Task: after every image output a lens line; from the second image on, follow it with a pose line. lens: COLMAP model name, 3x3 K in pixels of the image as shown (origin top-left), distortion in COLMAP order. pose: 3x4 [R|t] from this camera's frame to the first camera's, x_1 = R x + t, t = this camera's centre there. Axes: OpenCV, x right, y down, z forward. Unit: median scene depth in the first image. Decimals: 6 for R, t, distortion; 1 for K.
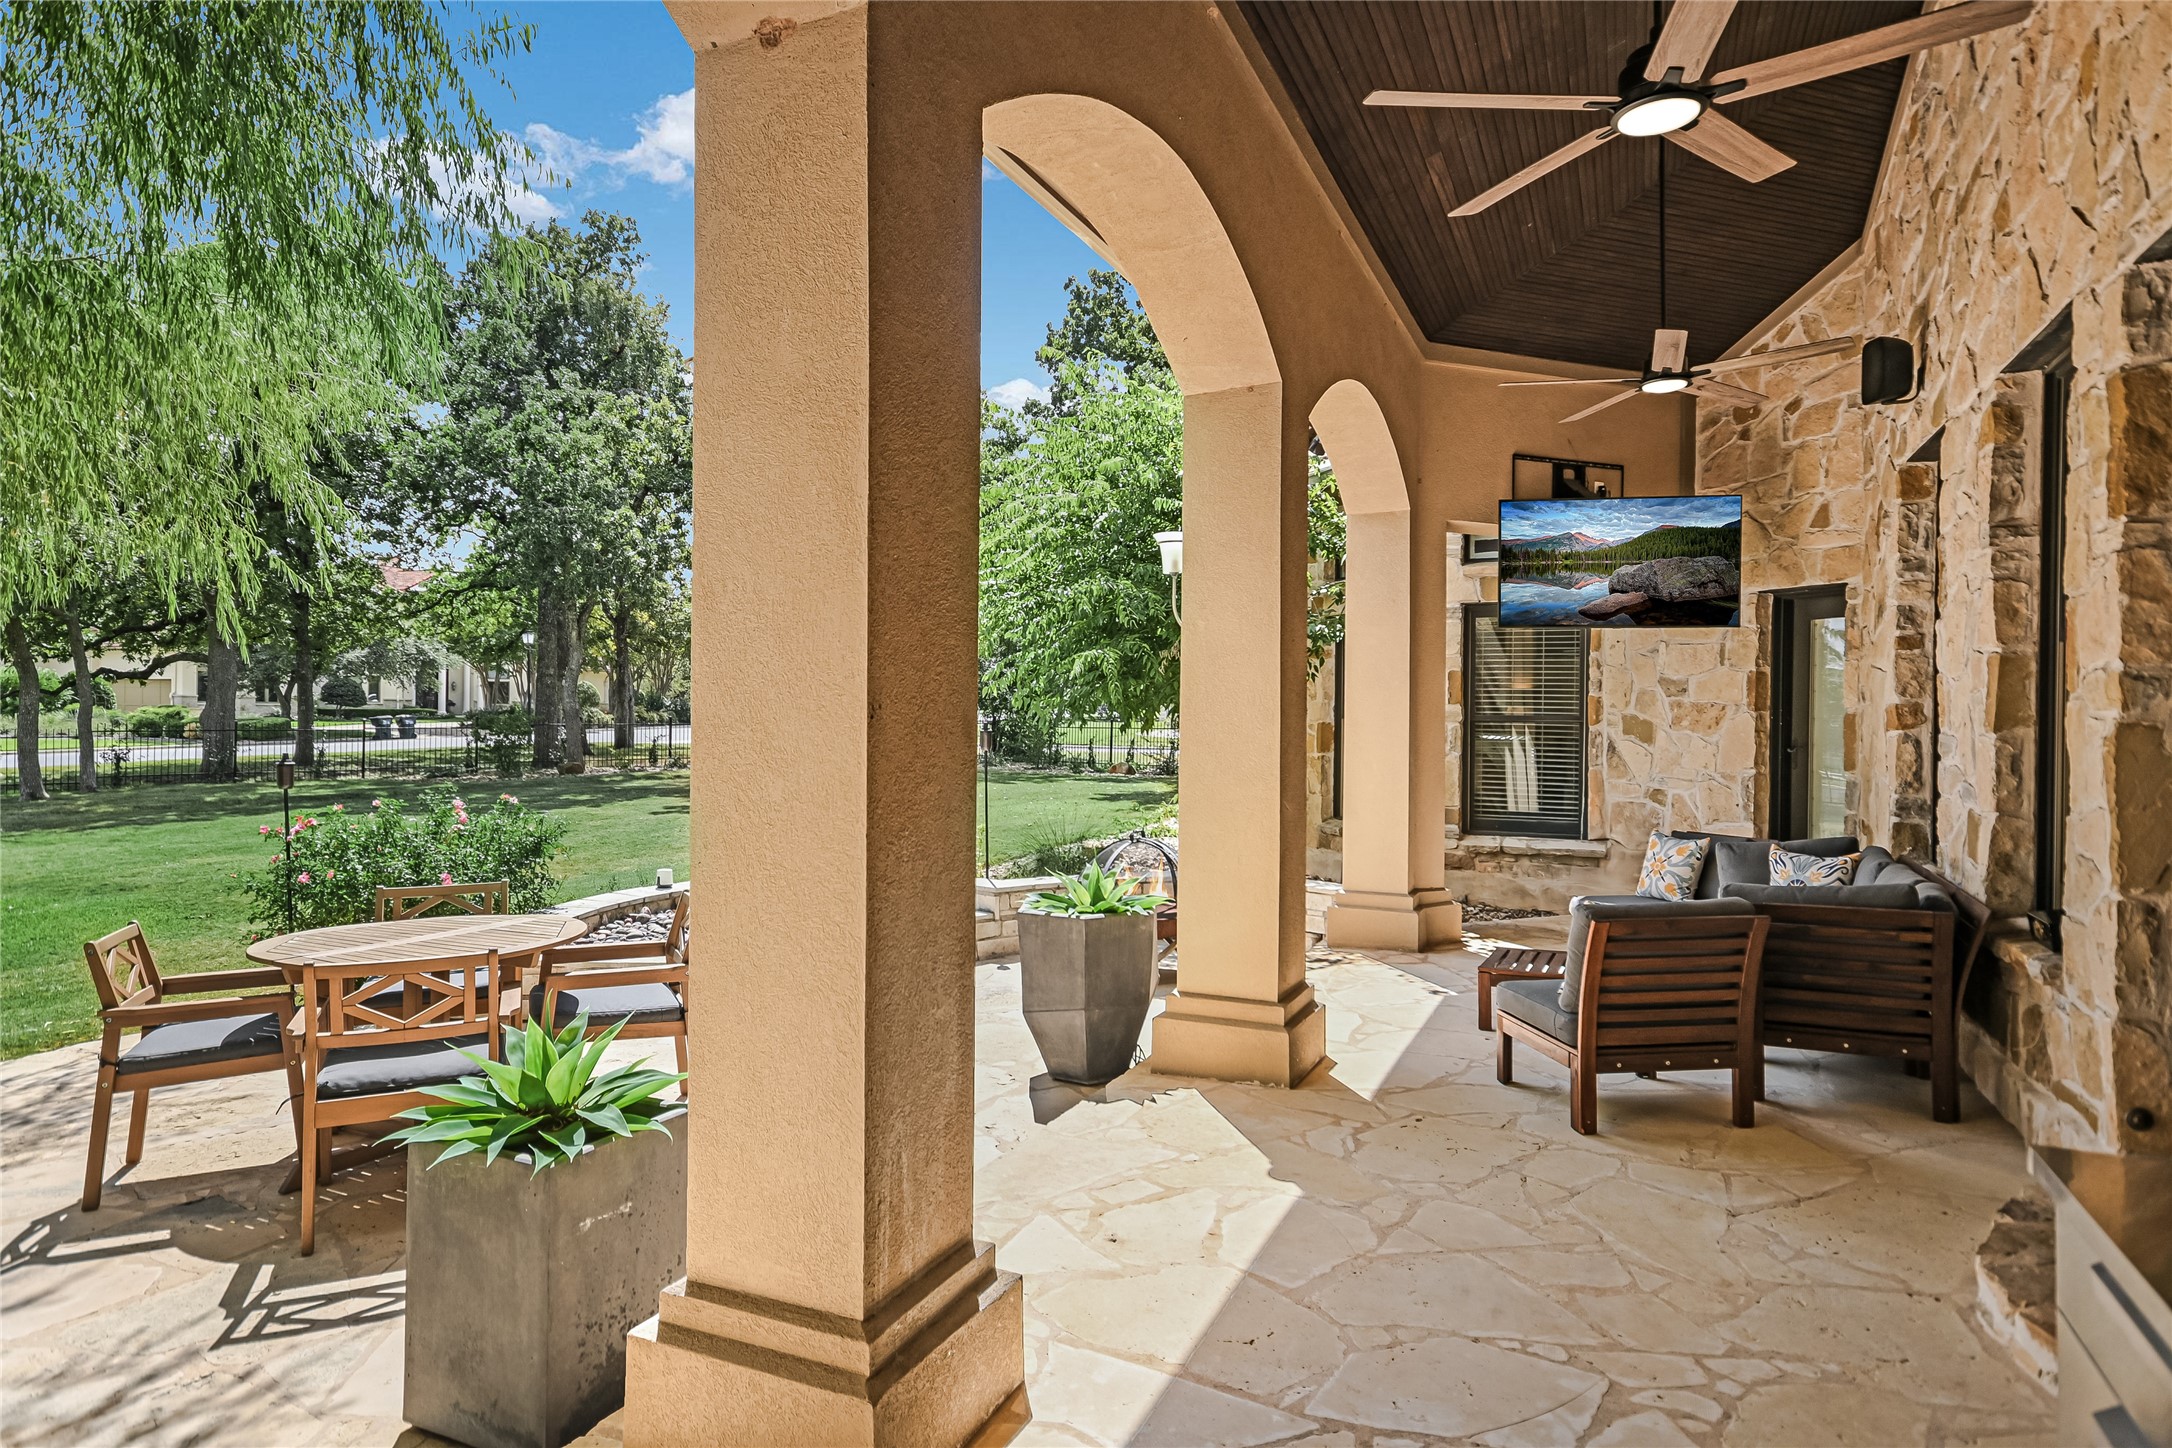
lens RADIAL K [[1228.9, 0, 1086.0], [0, 1228.9, 724.0], [0, 0, 1]] dist [0.001193, 0.010547]
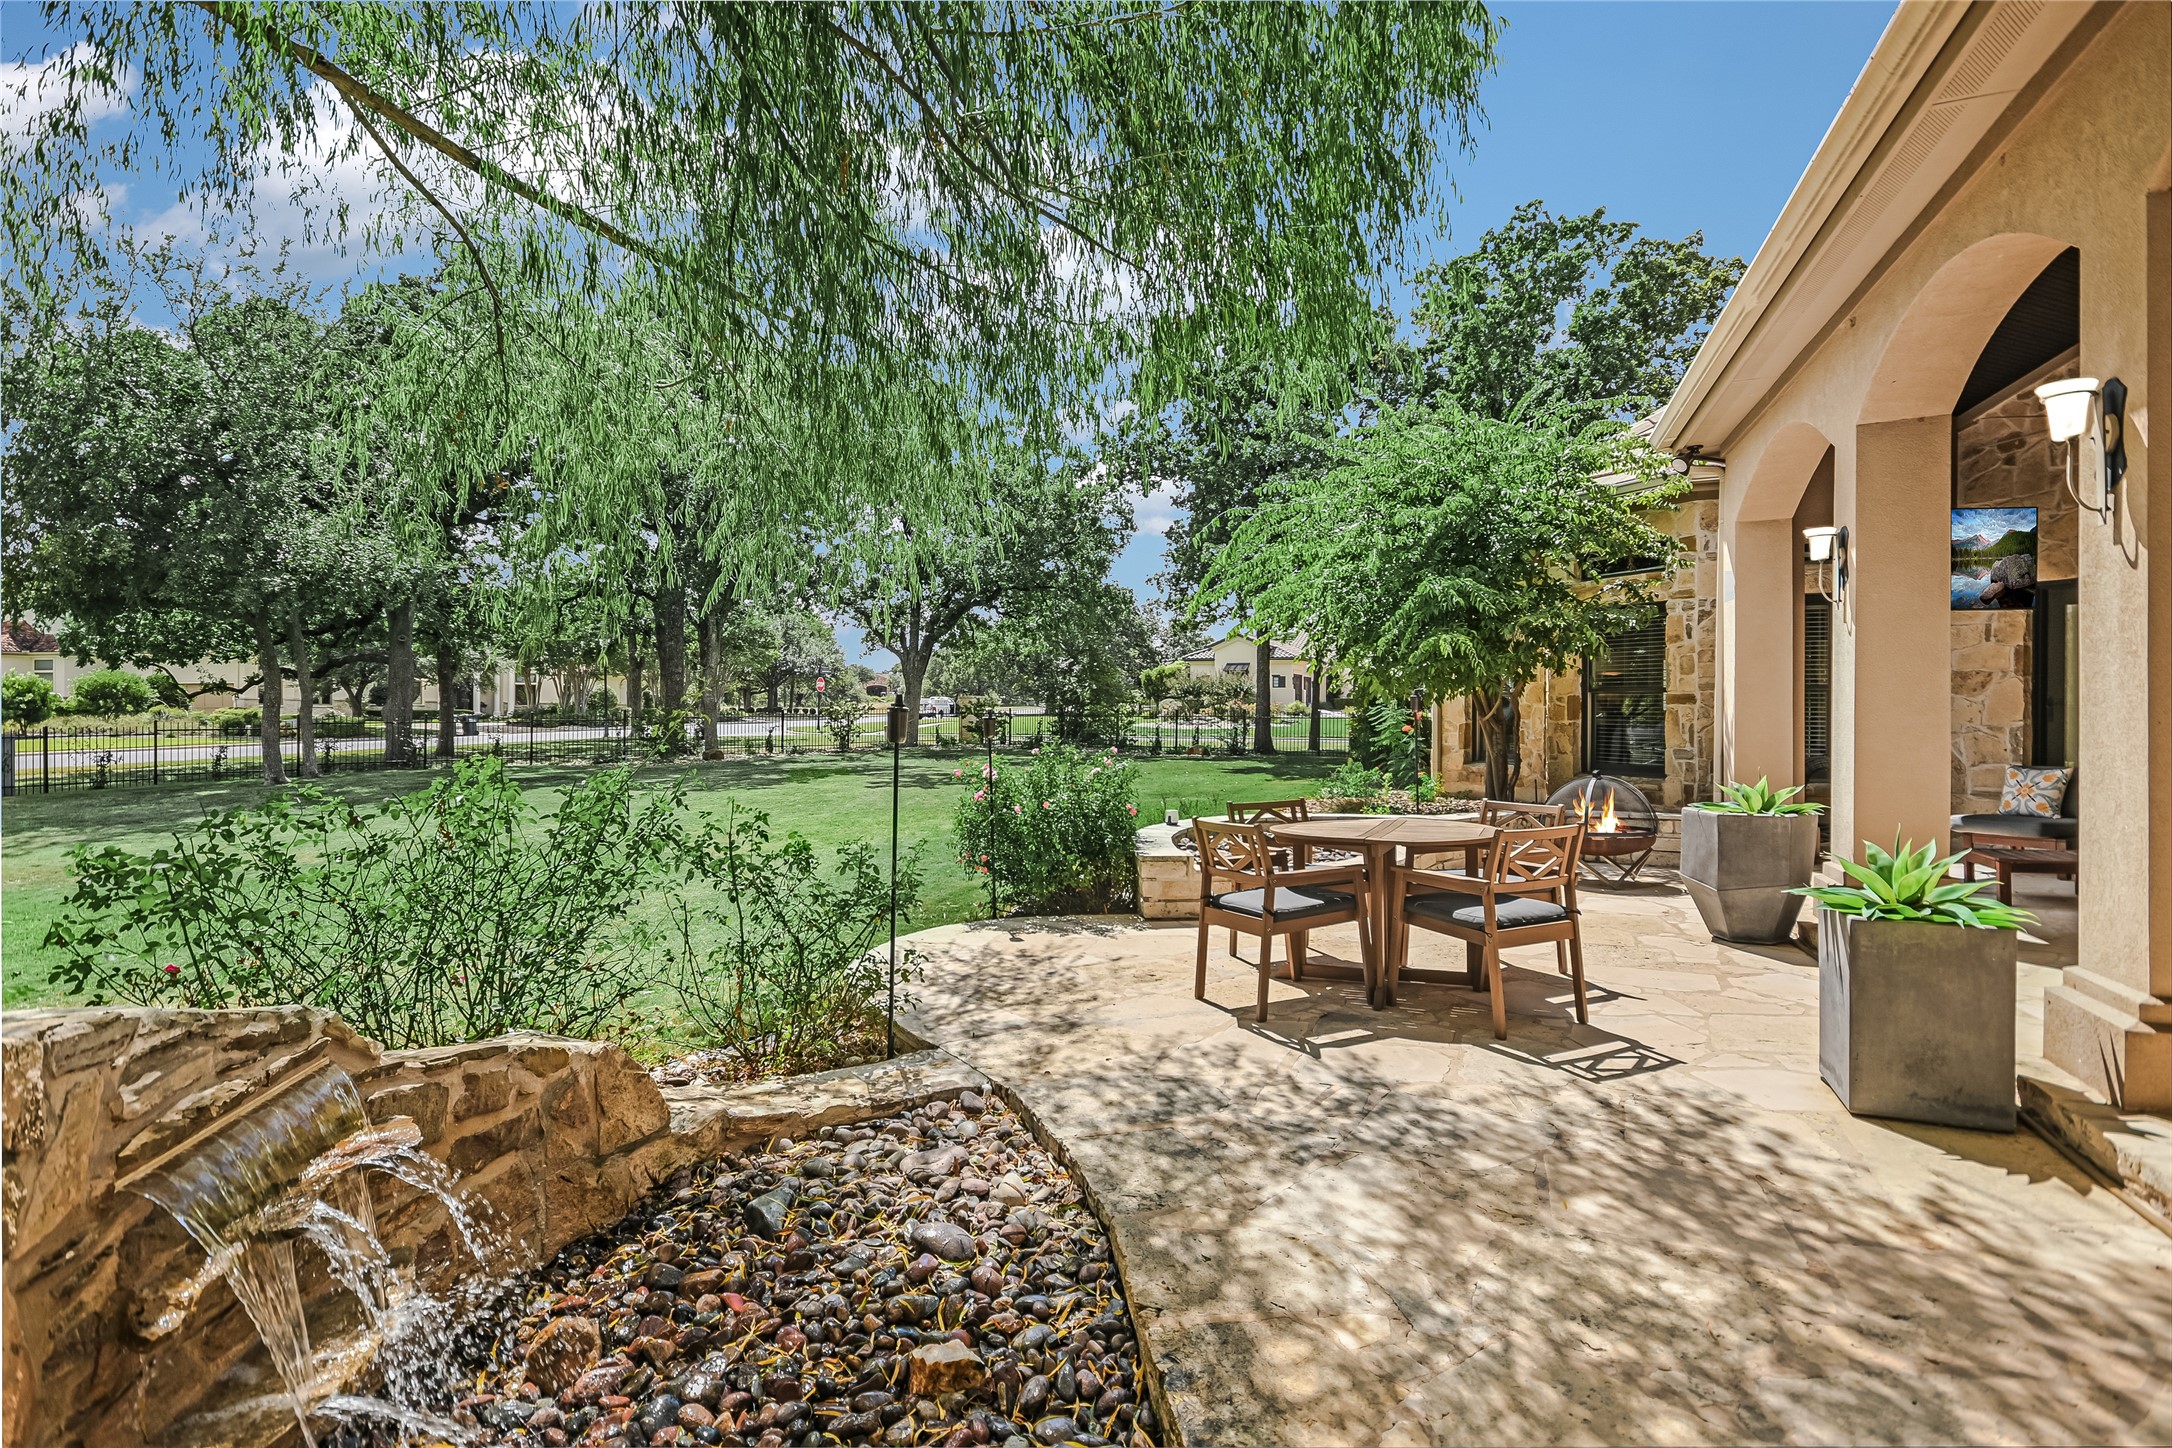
lens RADIAL K [[1090.4, 0, 1086.0], [0, 1090.4, 724.0], [0, 0, 1]] dist [0.003167, 0.008224]
pose [[0.998031, -0.007231, 0.062297, -0.911477], [0.007151, 0.999973, 0.001516, 0.055388], [-0.062306, -0.001068, 0.998057, -0.149635]]
